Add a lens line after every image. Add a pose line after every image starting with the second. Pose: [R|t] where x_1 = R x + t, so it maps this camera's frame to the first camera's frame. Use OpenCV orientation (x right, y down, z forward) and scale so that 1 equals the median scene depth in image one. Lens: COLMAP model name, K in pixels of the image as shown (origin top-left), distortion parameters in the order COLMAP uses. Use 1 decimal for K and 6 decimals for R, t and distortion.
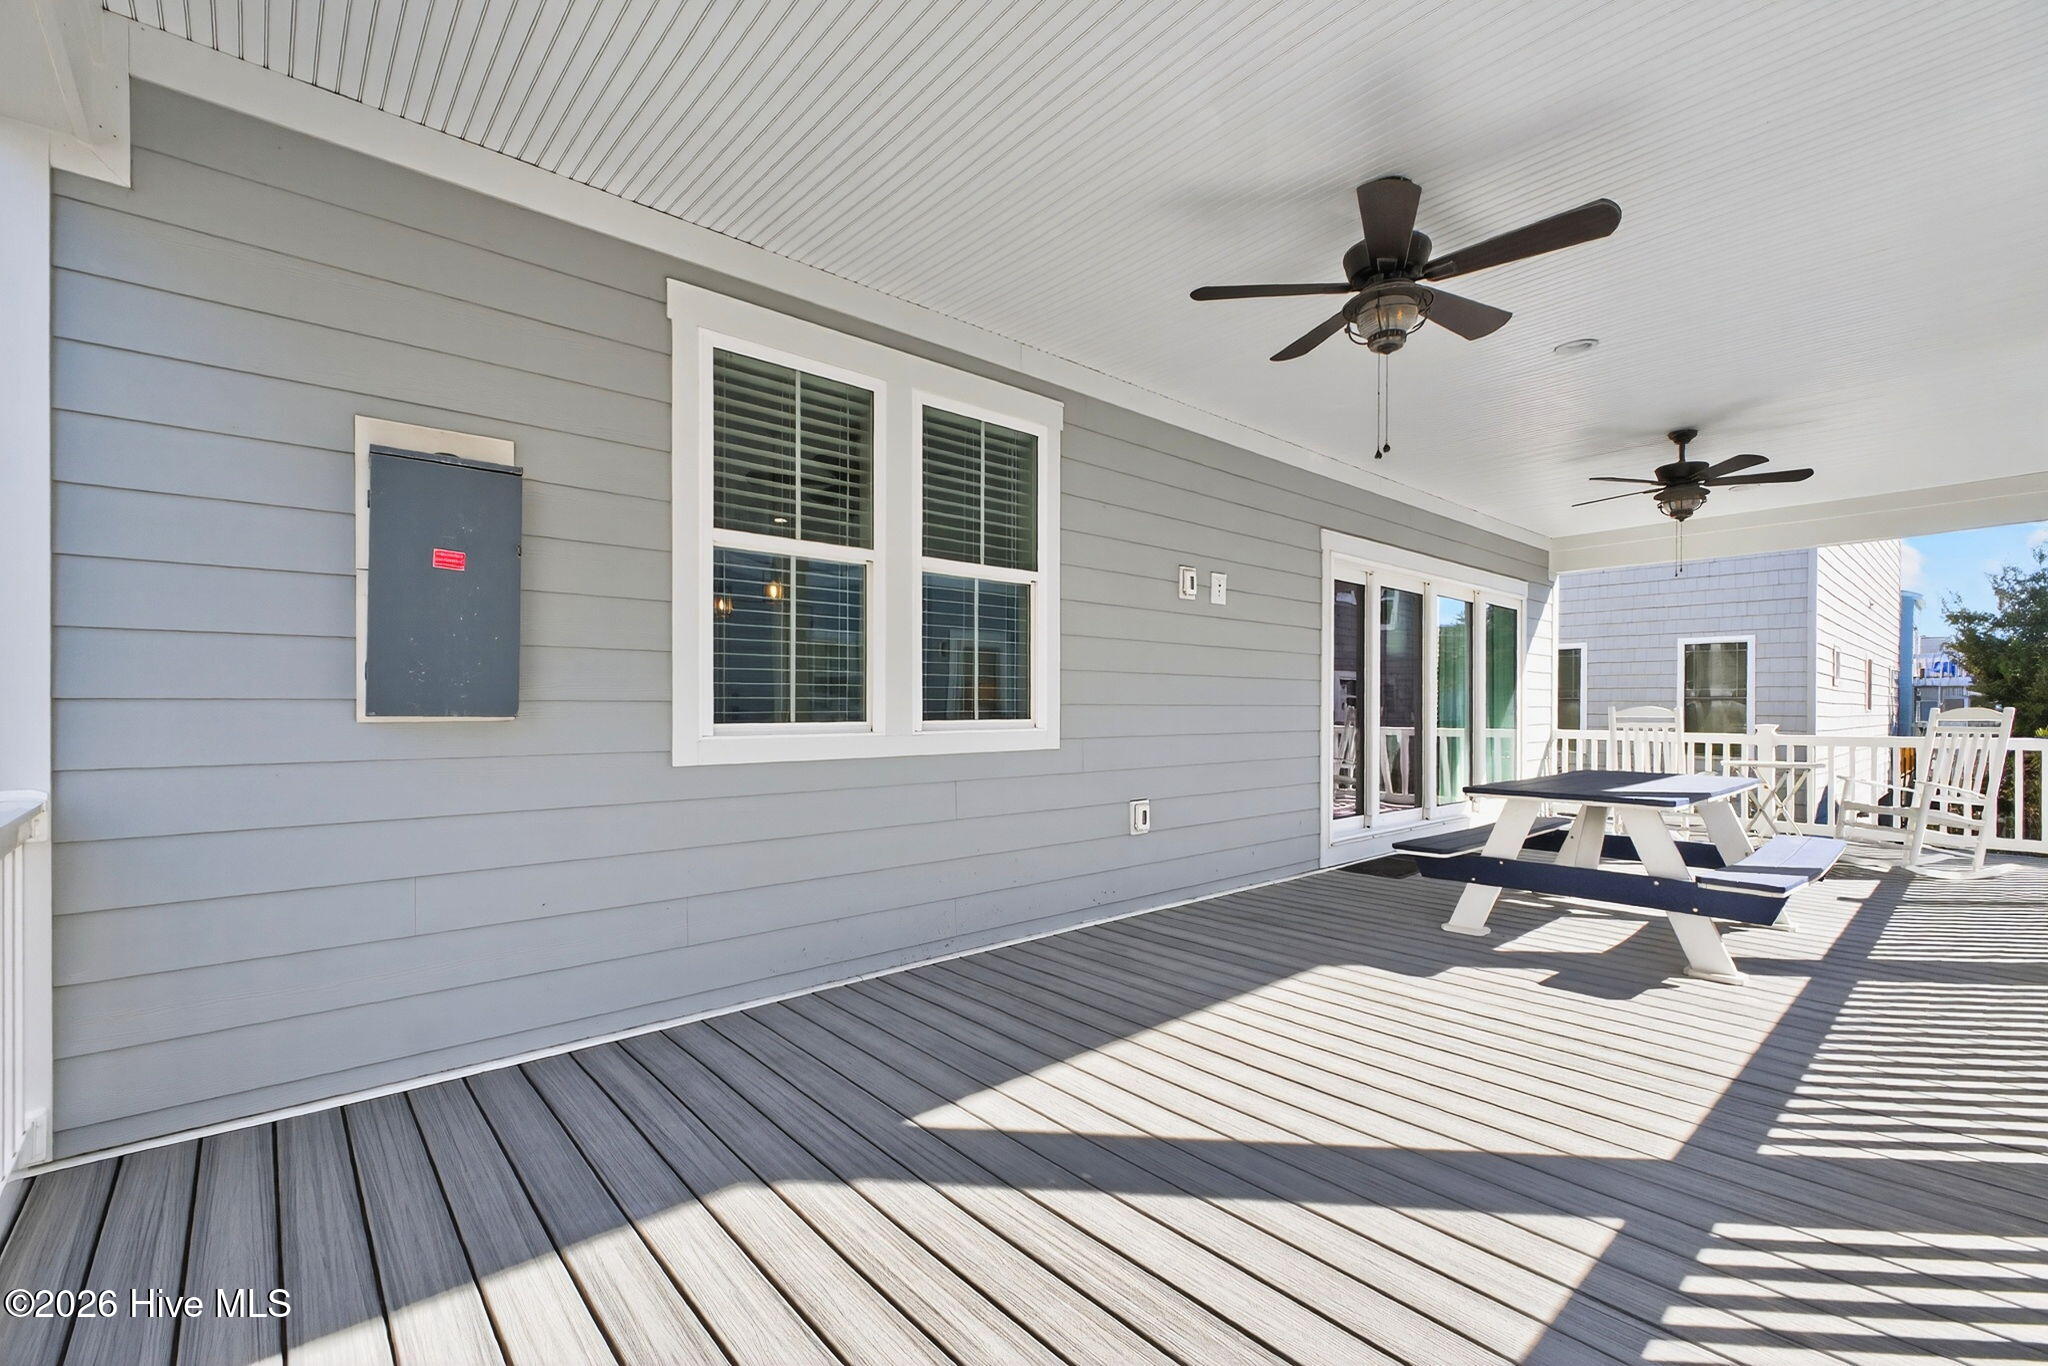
lens RADIAL K [[873.6, 0, 1030.2], [0, 873.6, 696.7], [0, 0, 1]] dist [0.001269, 0.000209]
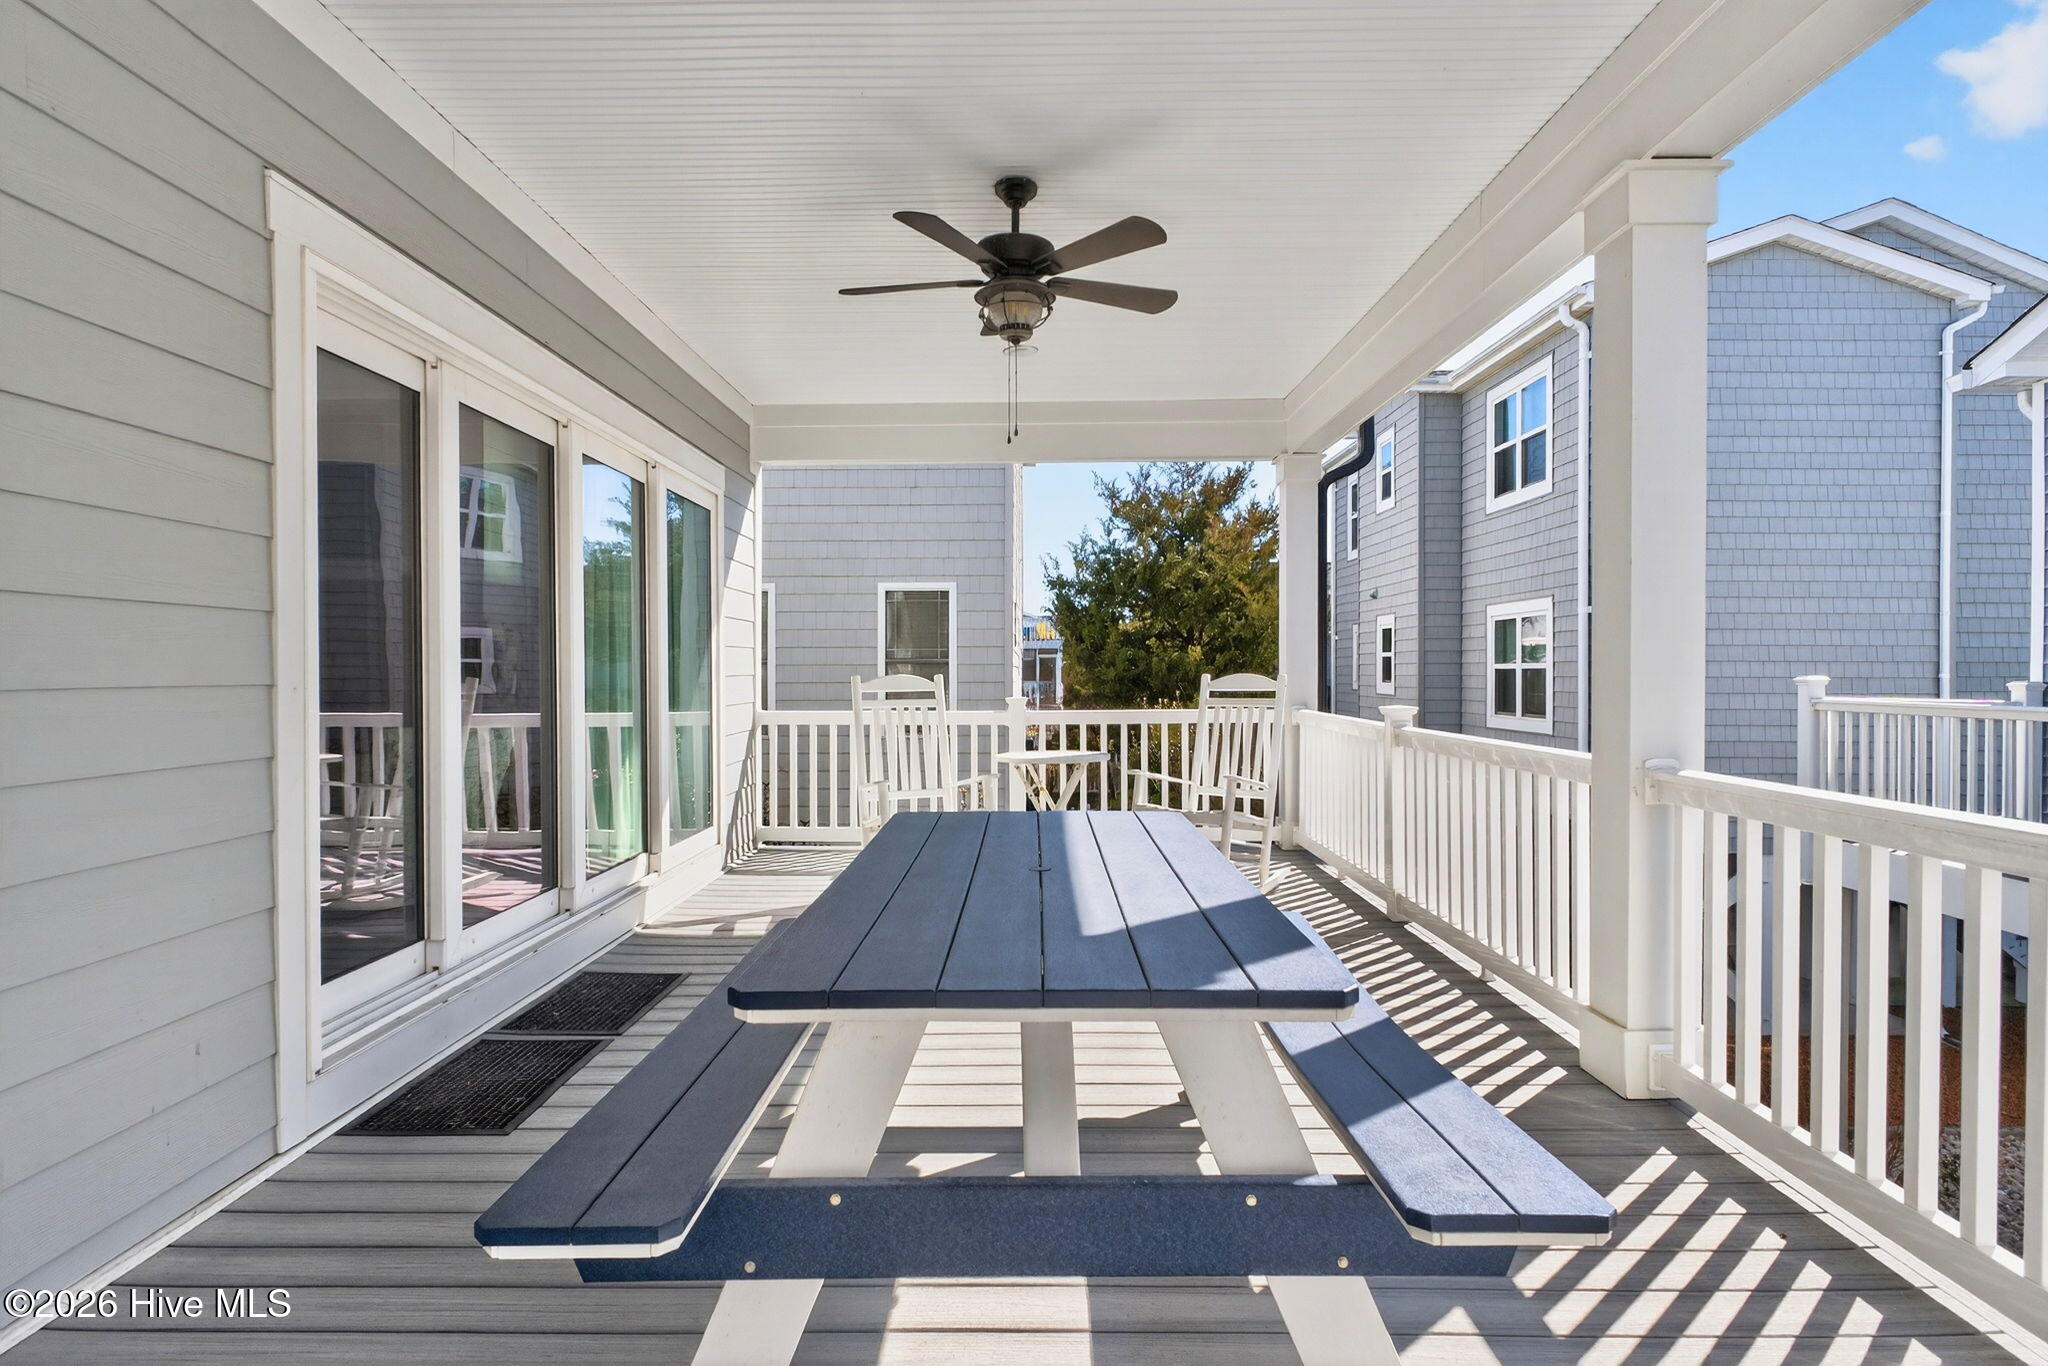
lens RADIAL K [[1133.4, 0, 1037.6], [0, 1133.4, 684.3], [0, 0, 1]] dist [0.005954, -0.000317]
pose [[0.675598, -0.017670, 0.737059, 0.129888], [0.001870, 0.999751, 0.022253, 0.001386], [-0.737268, -0.013656, 0.675462, 0.297180]]
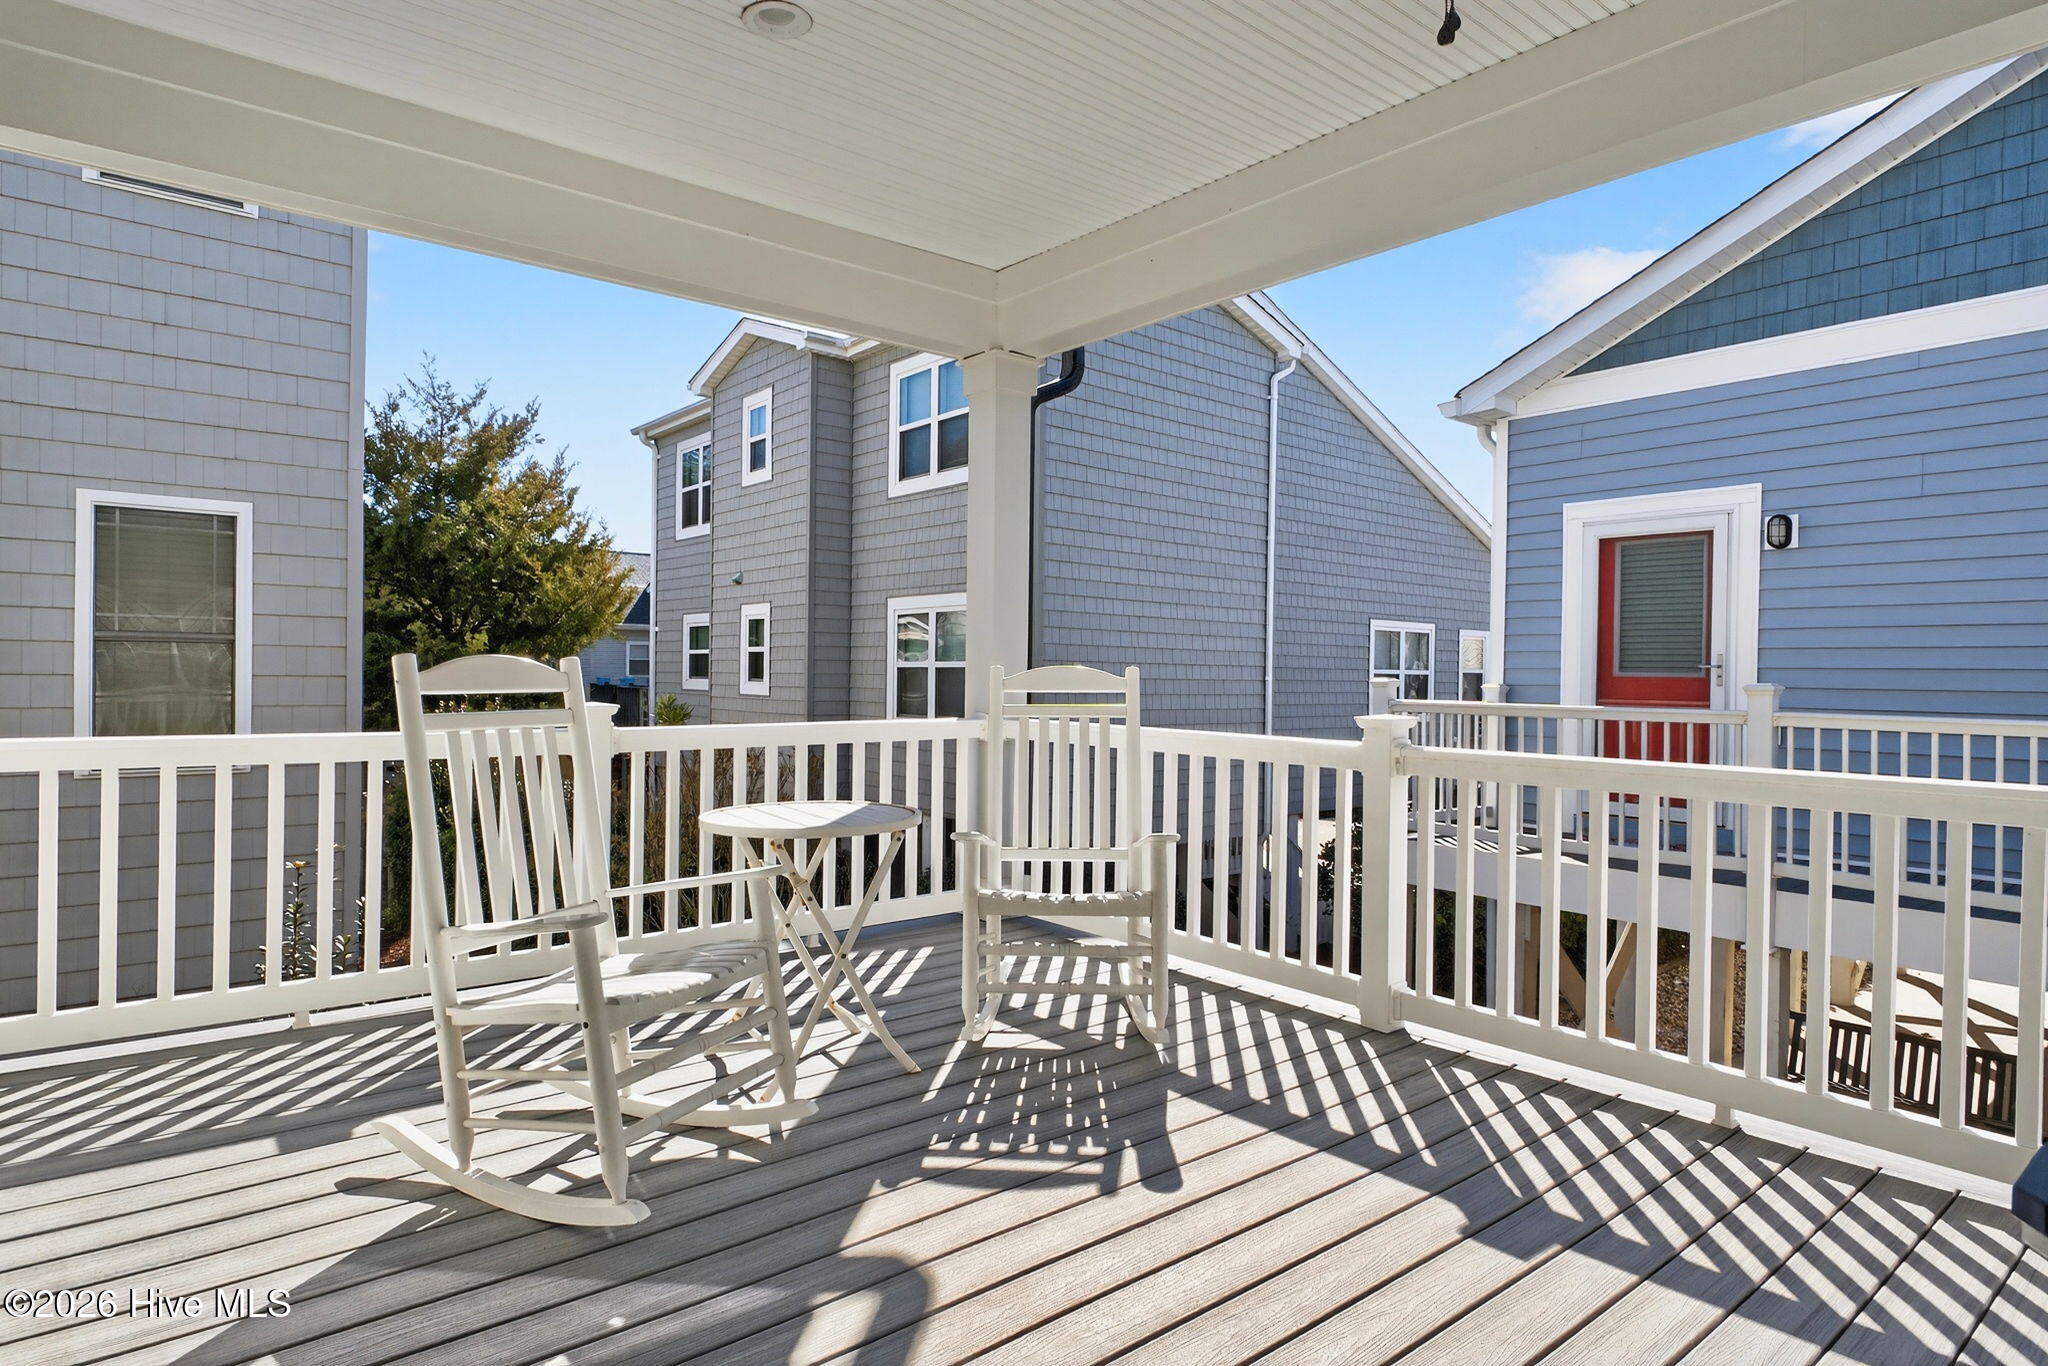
lens RADIAL K [[1133.4, 0, 1003.6], [0, 1133.4, 680.1], [0, 0, 1]] dist [0.005954, -0.000317]
pose [[0.050402, -0.011617, 0.998661, 0.303549], [-0.018092, 0.999758, 0.012543, 0.013073], [-0.998565, -0.018700, 0.050180, 0.726420]]
